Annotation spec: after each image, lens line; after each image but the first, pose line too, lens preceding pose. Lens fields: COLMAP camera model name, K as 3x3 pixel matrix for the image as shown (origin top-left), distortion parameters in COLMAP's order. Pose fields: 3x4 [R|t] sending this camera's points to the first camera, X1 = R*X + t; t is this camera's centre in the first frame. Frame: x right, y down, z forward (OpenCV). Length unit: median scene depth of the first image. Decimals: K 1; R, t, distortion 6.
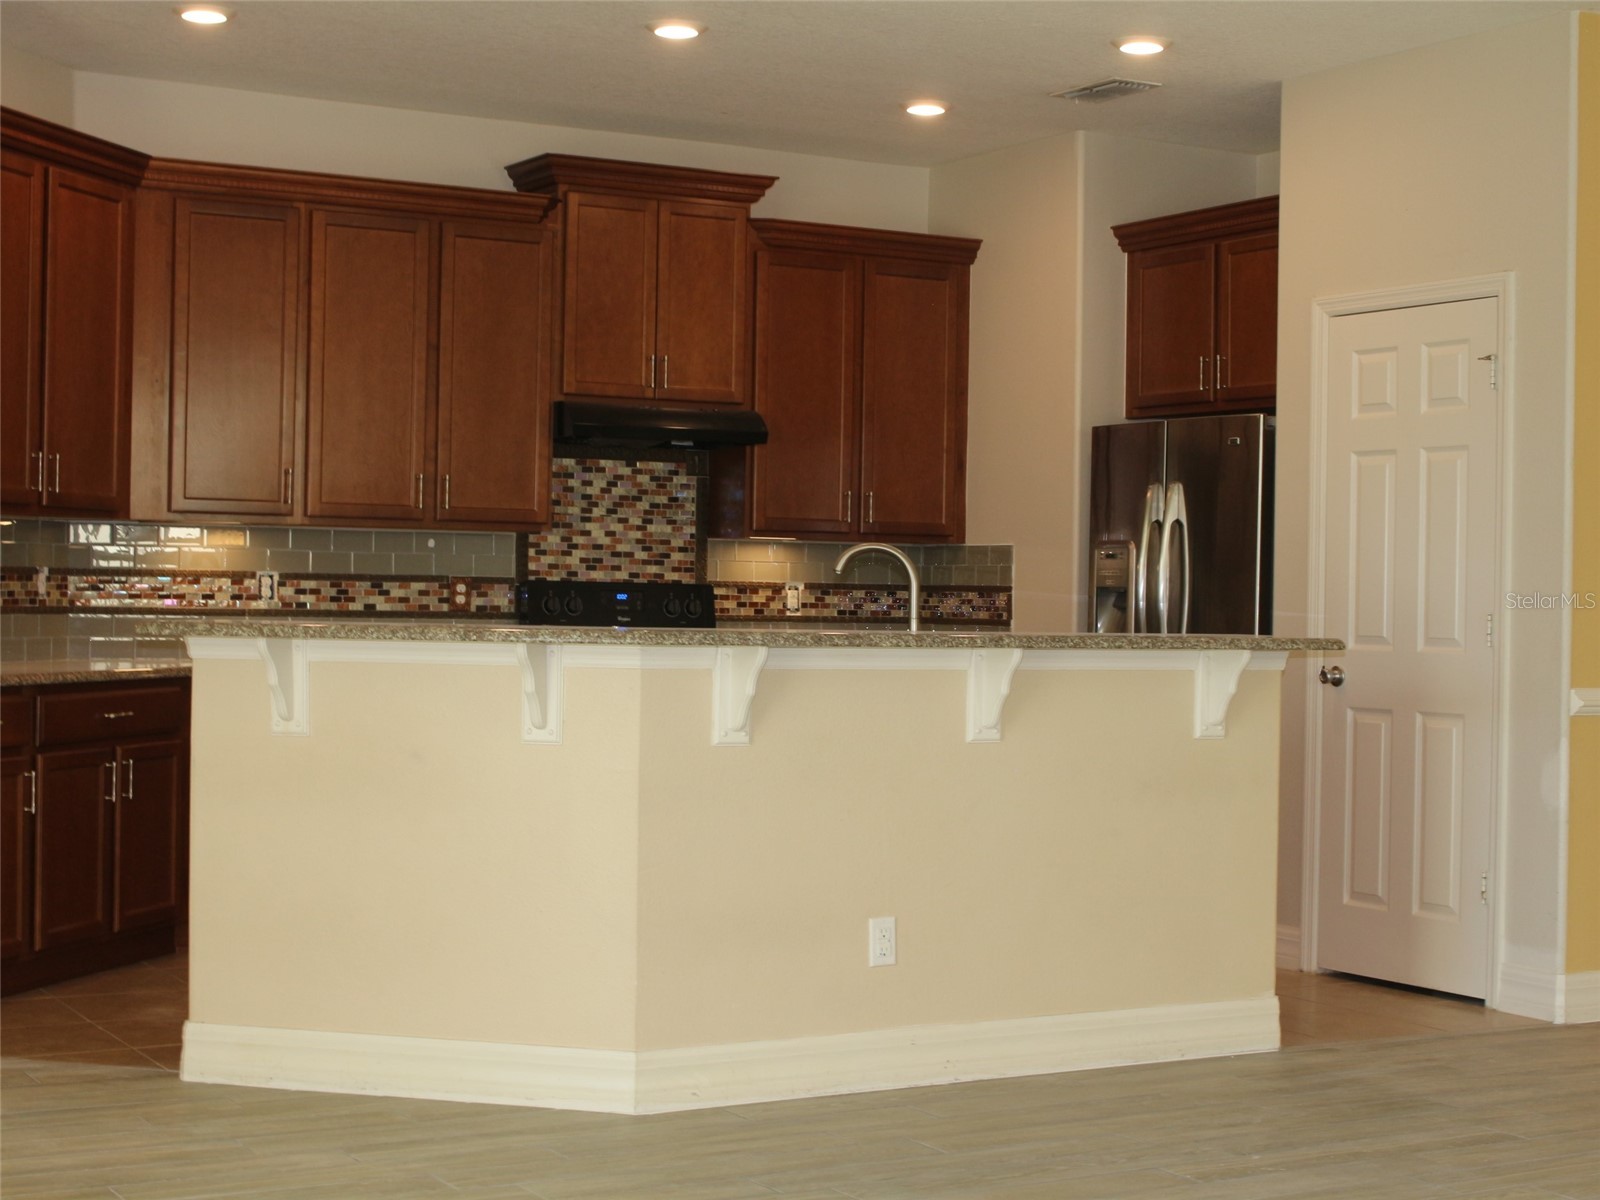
lens RADIAL K [[2531.4, 0, 800.0], [0, 2531.4, 600.0], [0, 0, 1]] dist [-0.056636, 0.027161]
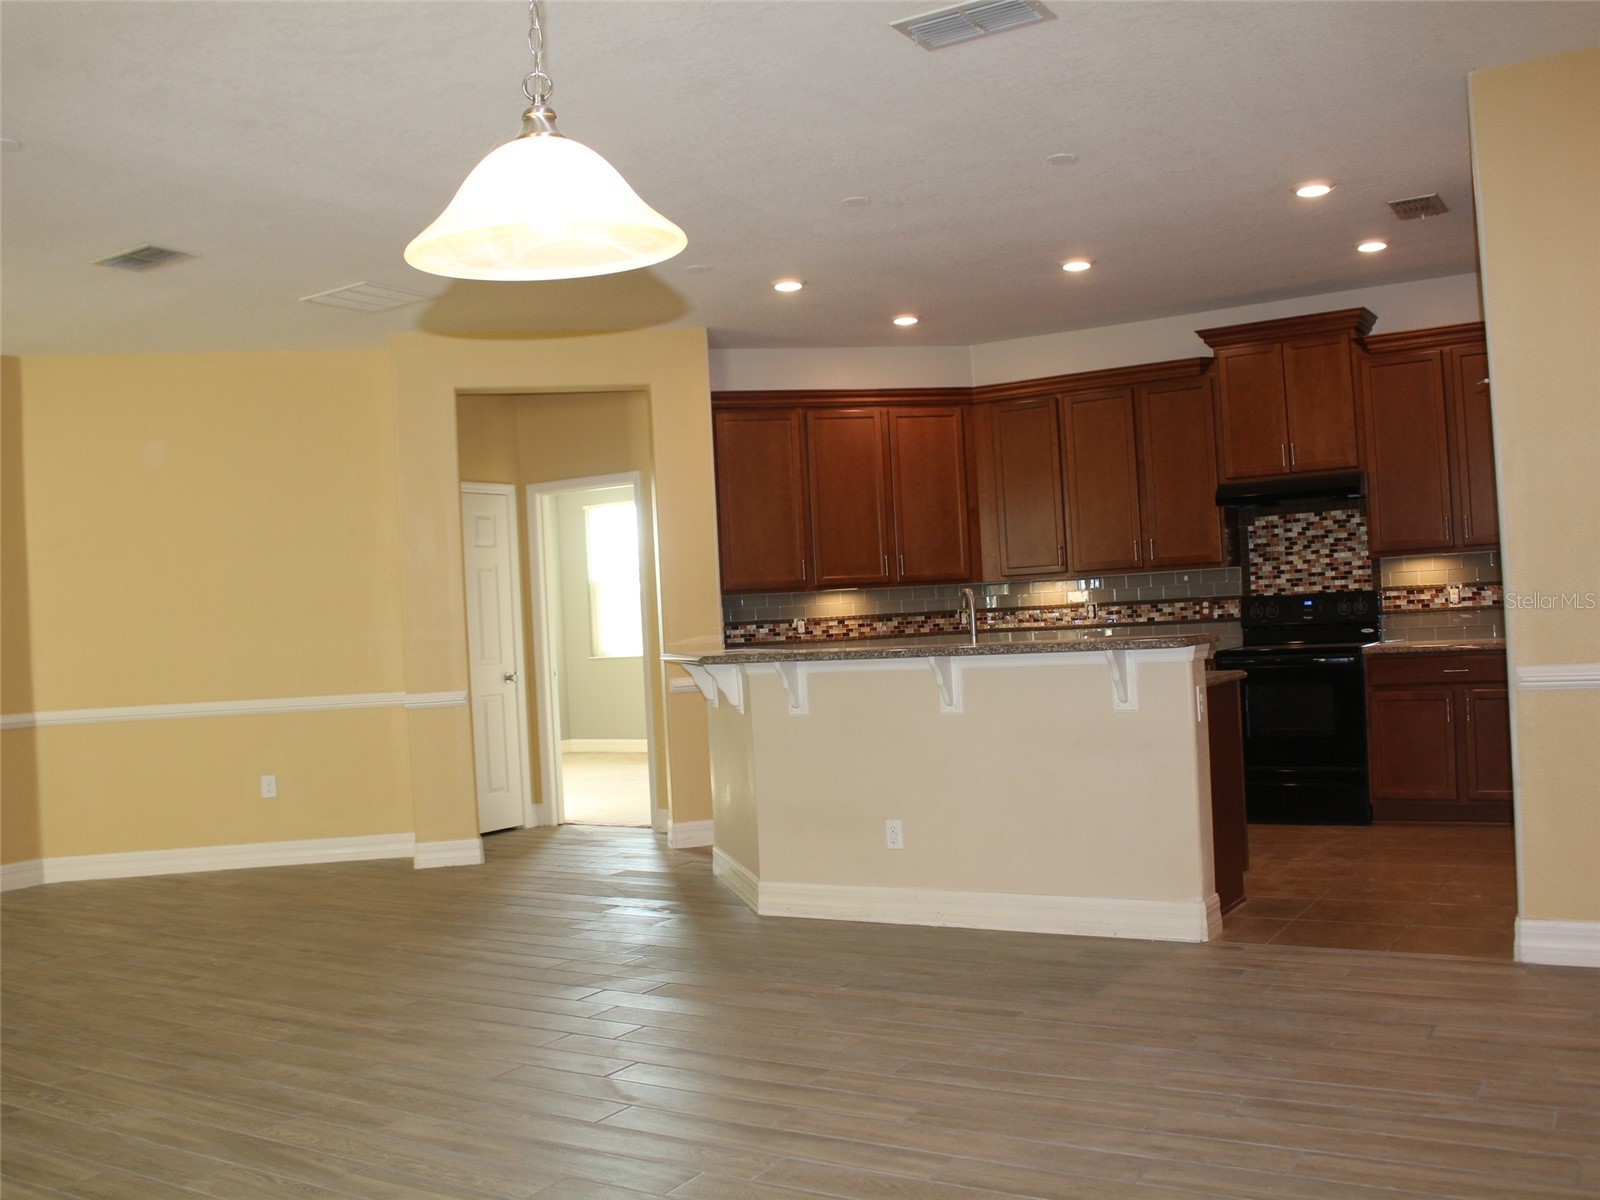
lens RADIAL K [[1489.8, 0, 800.0], [0, 1489.8, 600.0], [0, 0, 1]] dist [-0.155361, 0.120697]
pose [[0.468668, -0.053054, -0.881780, 0.563040], [0.059880, 0.997807, -0.028209, 0.003482], [0.881343, -0.039581, 0.470817, 0.320996]]
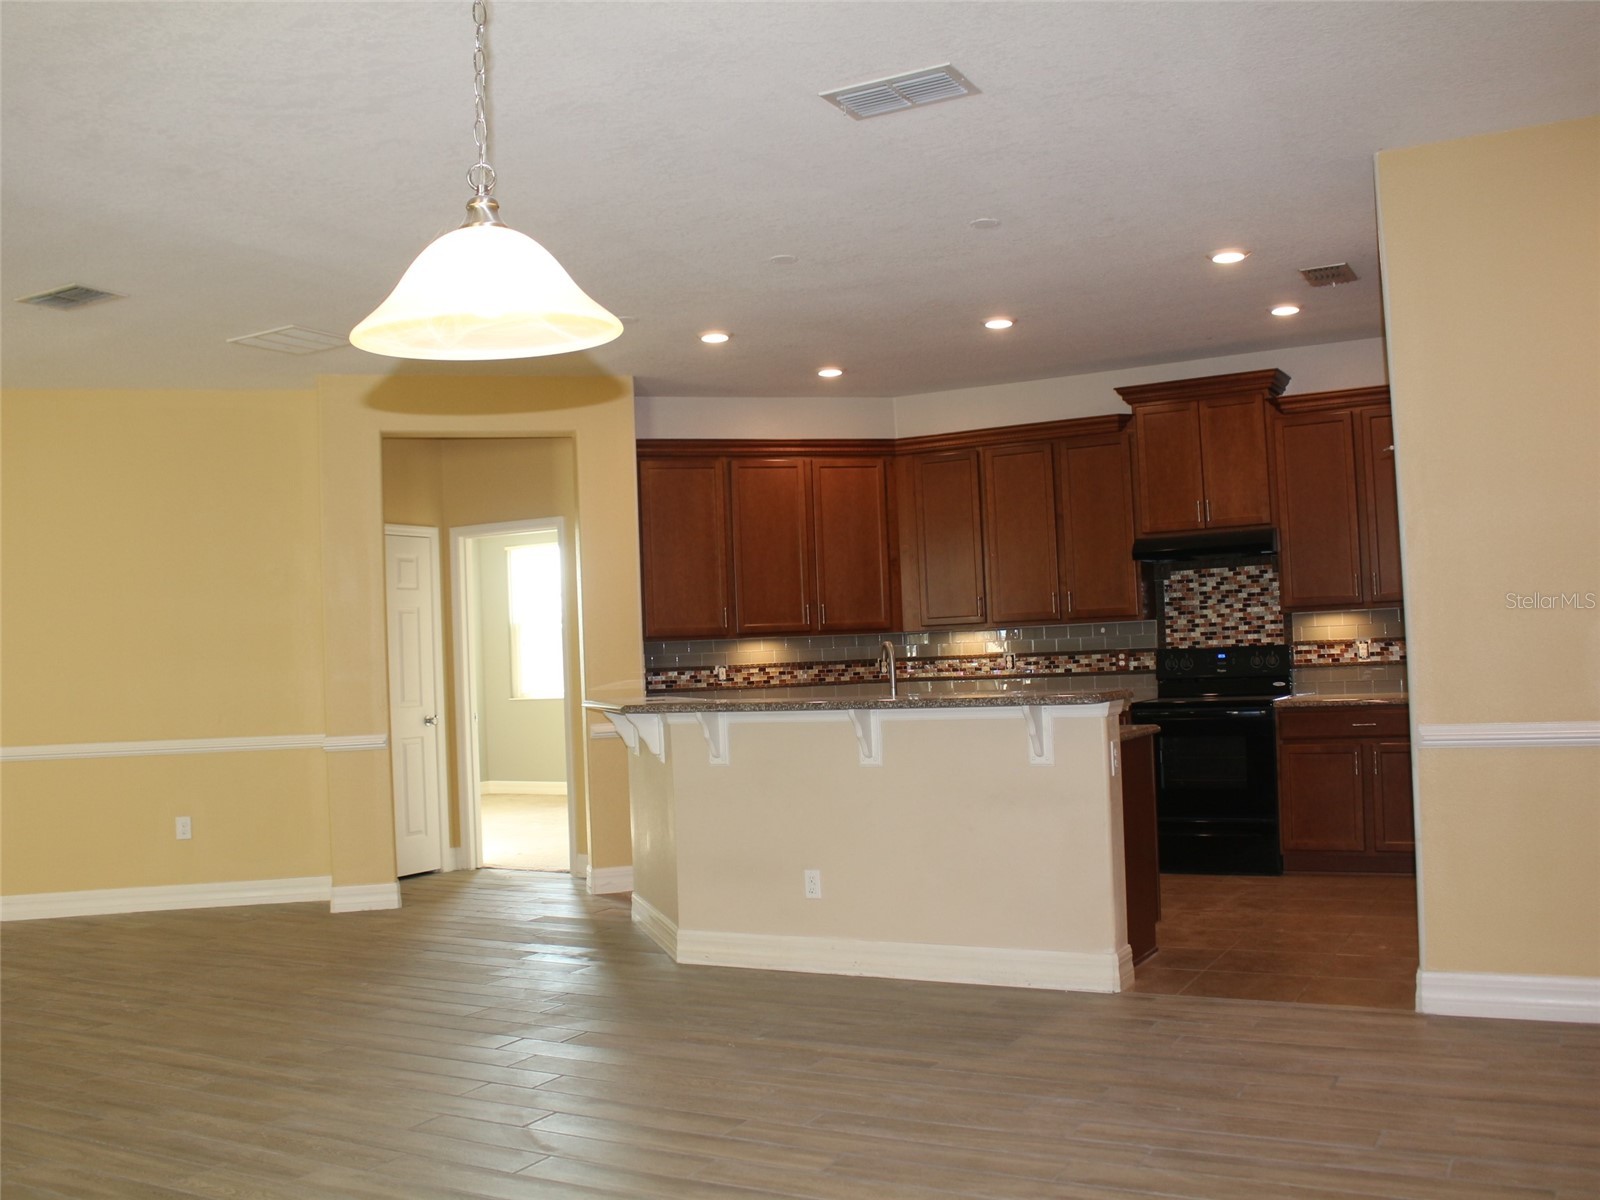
lens RADIAL K [[1489.8, 0, 800.0], [0, 1489.8, 600.0], [0, 0, 1]] dist [-0.155361, 0.120697]
pose [[0.515520, -0.070772, -0.853950, 0.569073], [0.048711, 0.997392, -0.053254, -0.000203], [0.855492, -0.014144, 0.517623, 0.317300]]
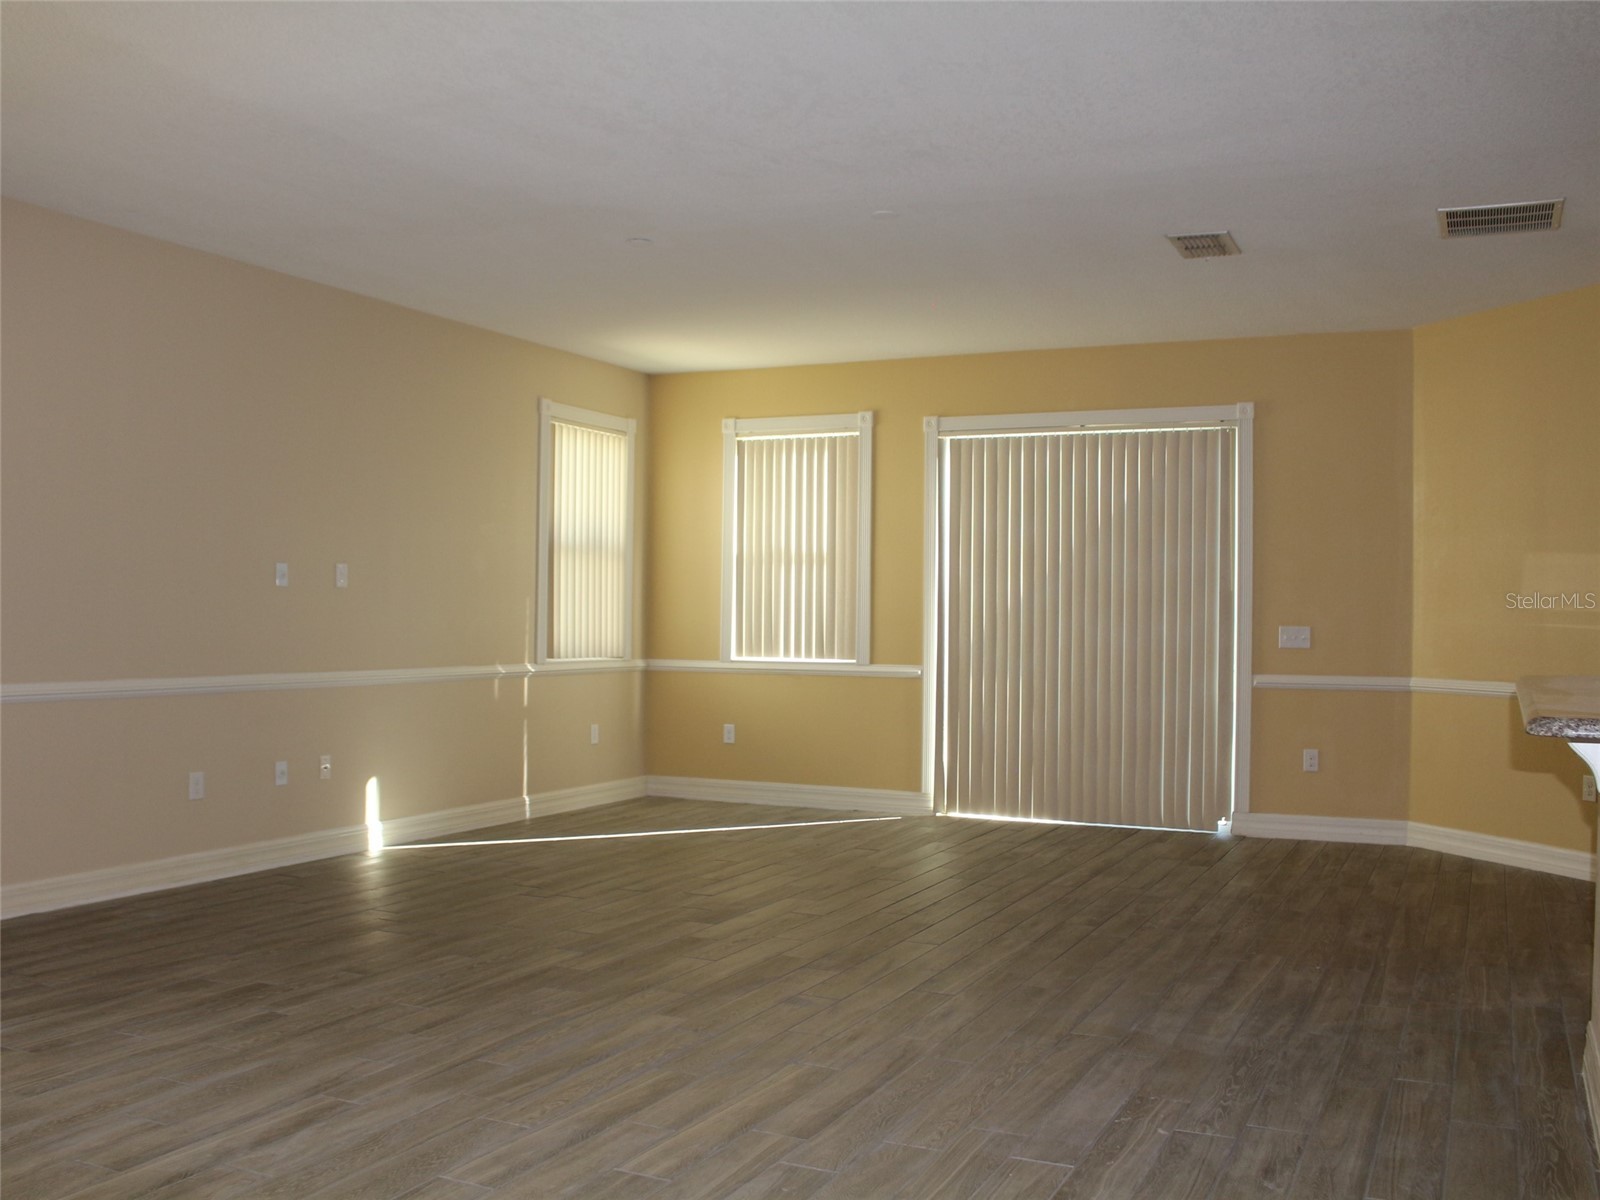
lens RADIAL K [[1487.5, 0, 795.6], [0, 1487.5, 613.2], [0, 0, 1]] dist [-0.149888, 0.118767]
pose [[-0.826101, -0.025442, -0.562947, 0.398648], [-0.023521, 0.999666, -0.010663, -0.001865], [0.563030, 0.004432, -0.826424, 0.831120]]
